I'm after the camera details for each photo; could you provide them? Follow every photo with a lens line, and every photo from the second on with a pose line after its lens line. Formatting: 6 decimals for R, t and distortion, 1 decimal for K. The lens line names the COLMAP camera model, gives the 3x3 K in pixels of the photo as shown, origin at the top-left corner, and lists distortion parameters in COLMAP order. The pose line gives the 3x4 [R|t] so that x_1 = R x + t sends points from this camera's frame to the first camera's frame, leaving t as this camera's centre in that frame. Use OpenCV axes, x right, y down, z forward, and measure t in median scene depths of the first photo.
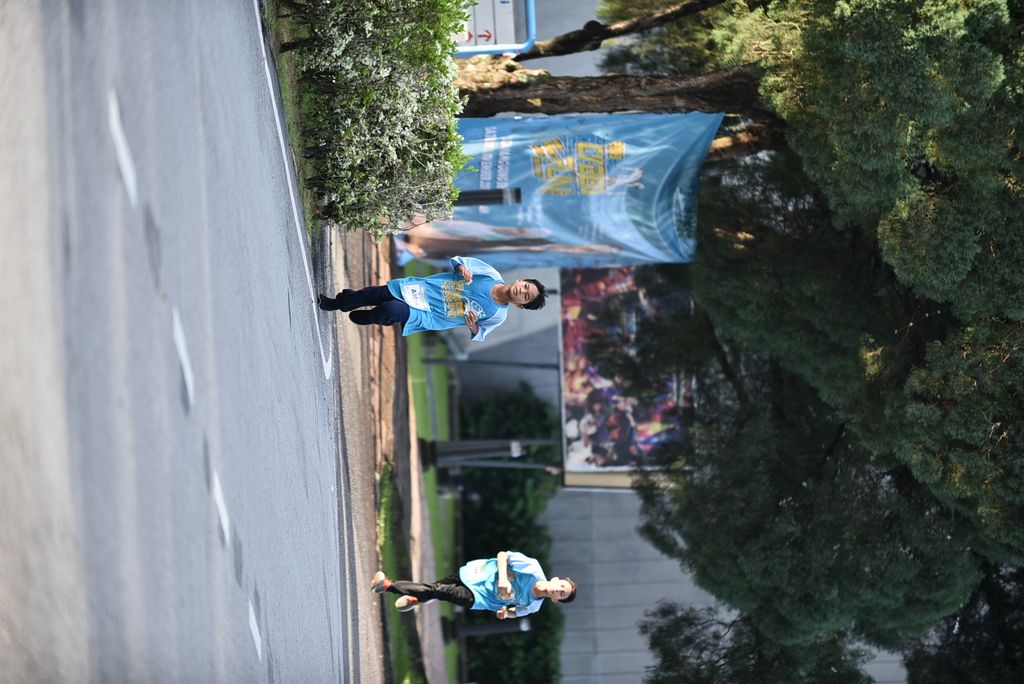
lens RADIAL K [[5946.8, 0, 512.0], [0, 5946.8, 342.0], [0, 0, 1]] dist [-0.196959, -8.918606]
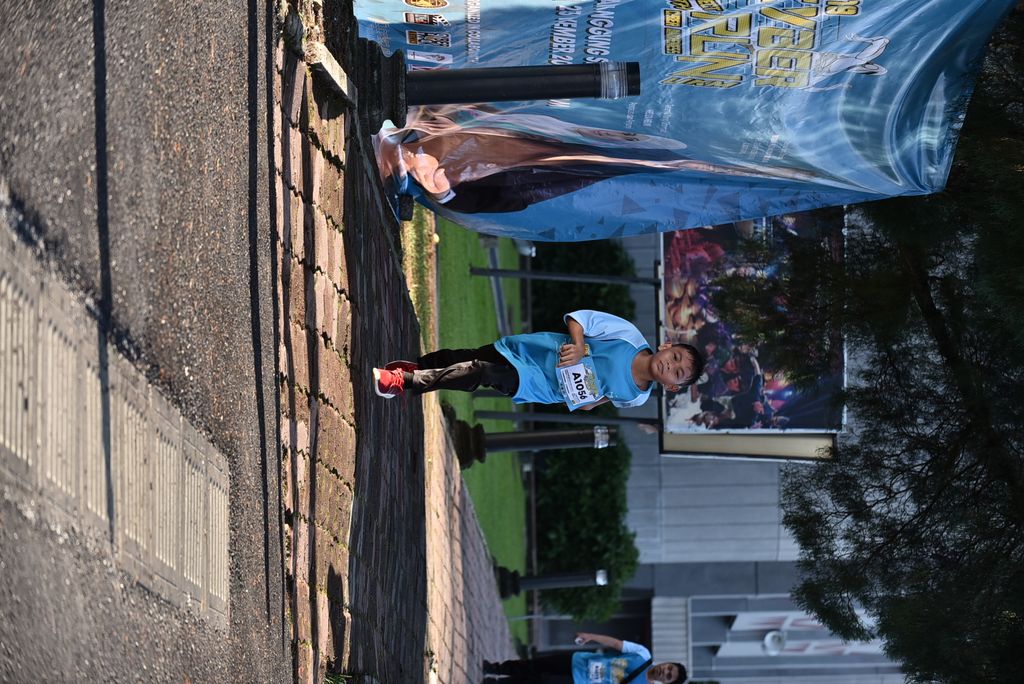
lens RADIAL K [[3613.3, 0, 512.0], [0, 3613.3, 342.0], [0, 0, 1]] dist [-0.047066, -1.021949]
pose [[0.999741, 0.015488, -0.016691, -0.002636], [-0.014455, 0.998075, 0.060307, -0.016243], [0.017593, -0.060050, 0.998040, 0.556384]]
